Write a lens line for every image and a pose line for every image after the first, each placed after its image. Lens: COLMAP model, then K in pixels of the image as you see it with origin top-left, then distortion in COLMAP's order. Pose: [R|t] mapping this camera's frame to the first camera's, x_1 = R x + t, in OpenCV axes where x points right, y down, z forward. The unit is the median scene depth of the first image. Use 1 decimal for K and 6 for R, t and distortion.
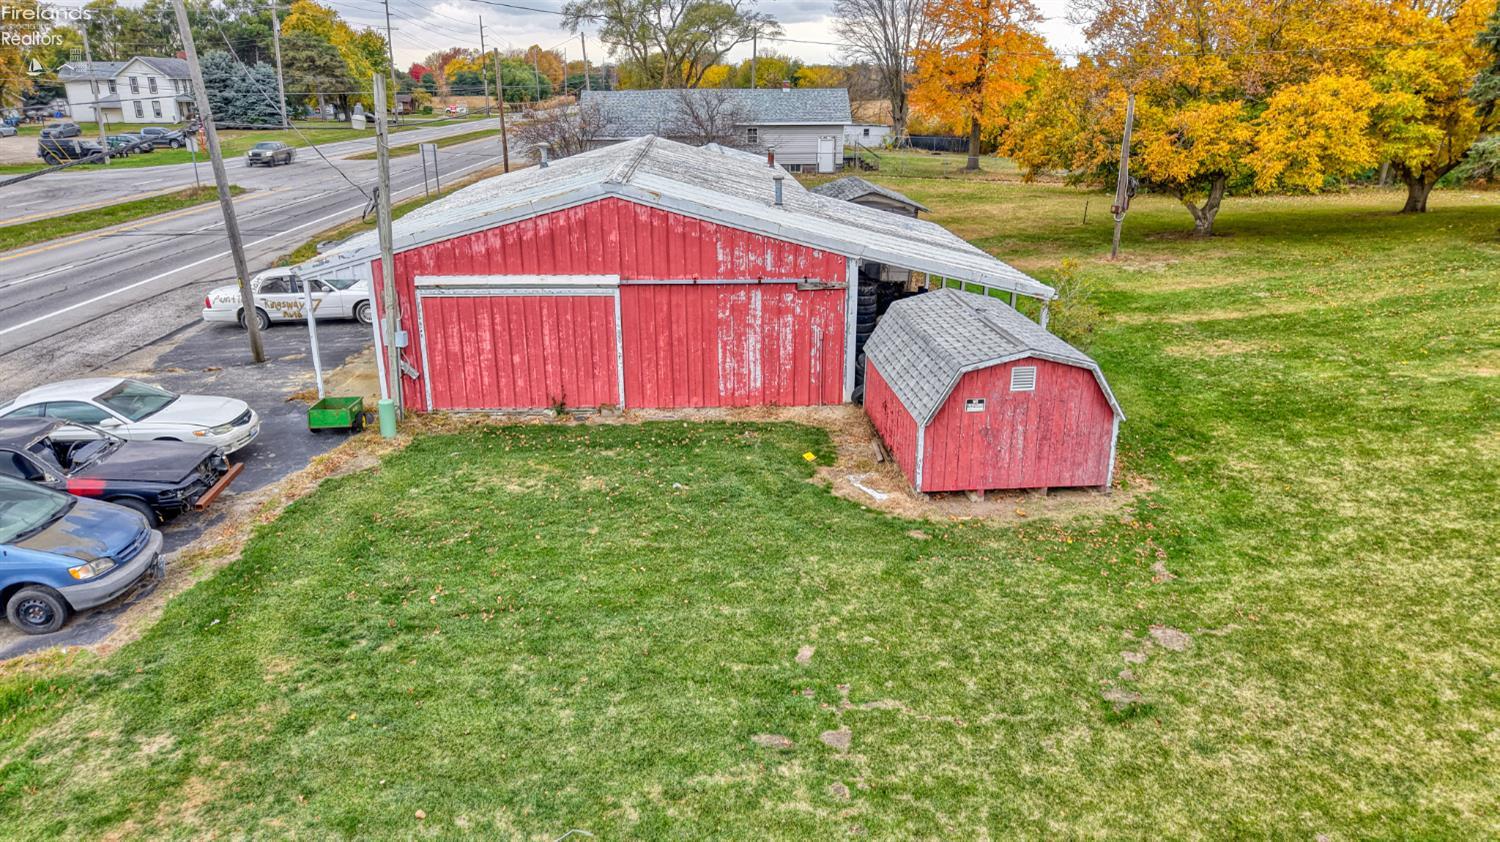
lens RADIAL K [[995.4, 0, 750.0], [0, 995.4, 421.0], [0, 0, 1]] dist [0.008704, -0.001318]
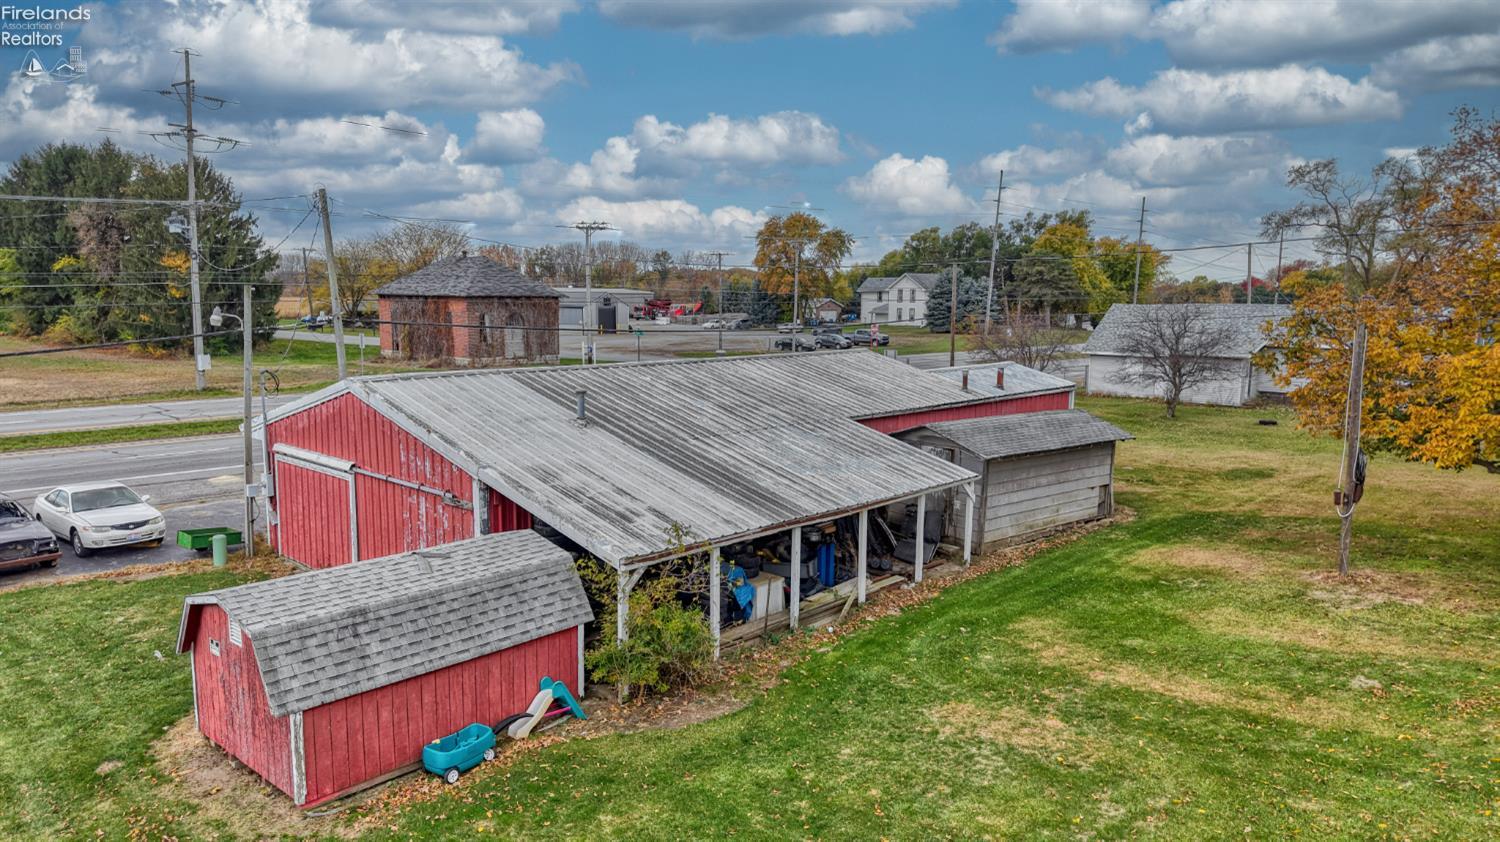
lens RADIAL K [[995.4, 0, 750.0], [0, 995.4, 421.0], [0, 0, 1]] dist [0.008704, -0.001318]
pose [[0.694801, 0.096389, -0.712714, 0.914603], [-0.236787, 0.966387, -0.100140, -0.182006], [0.679105, 0.238339, 0.694270, 0.530923]]
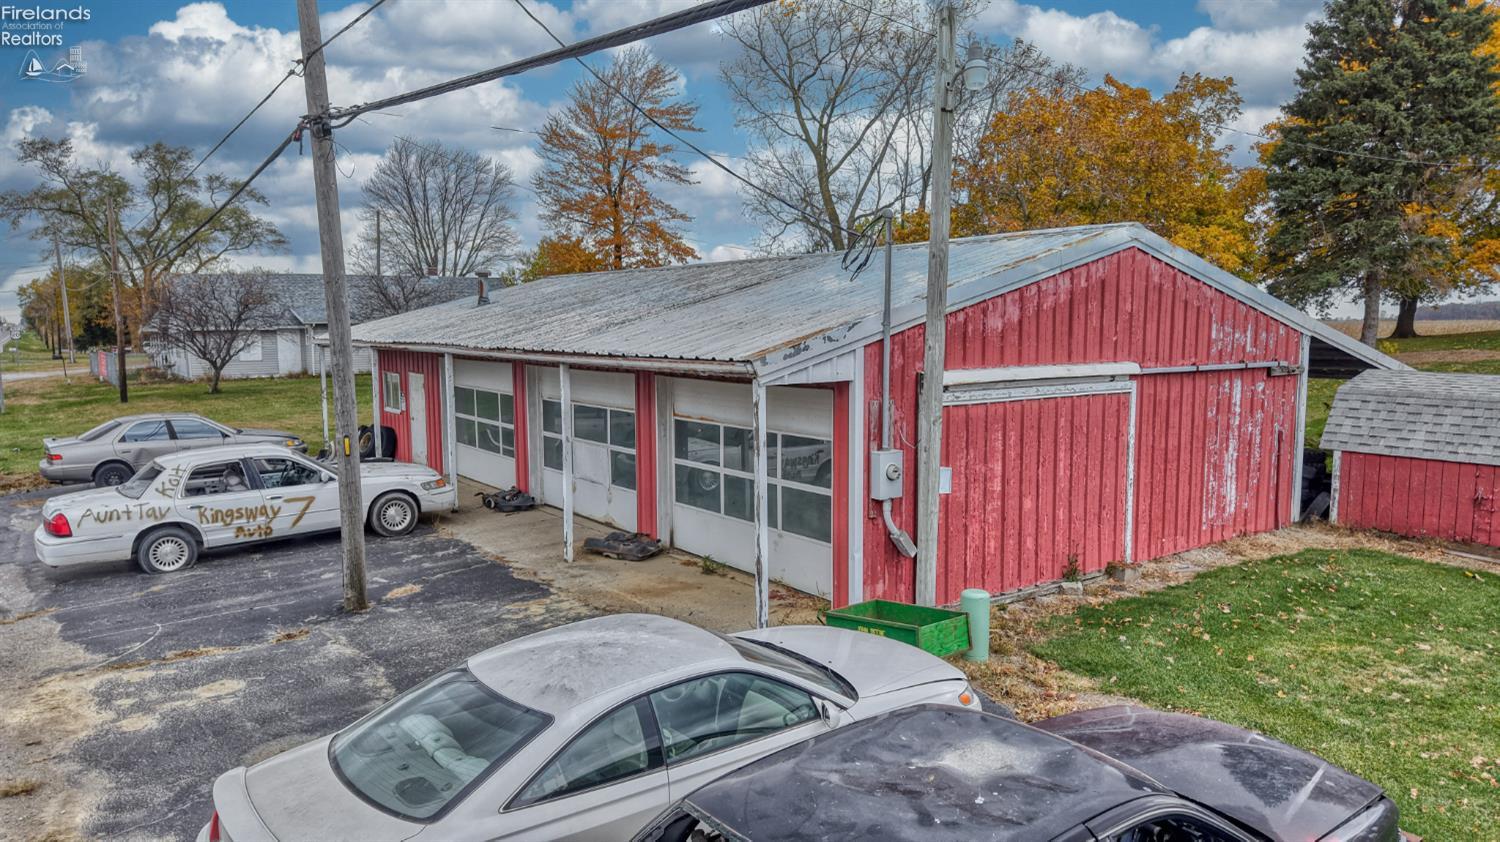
lens RADIAL K [[995.4, 0, 750.0], [0, 995.4, 421.0], [0, 0, 1]] dist [0.008704, -0.001318]
pose [[0.852319, -0.062220, 0.519309, -0.699254], [0.173775, 0.970181, -0.168968, -0.038222], [-0.493310, 0.234258, 0.837716, 0.566447]]
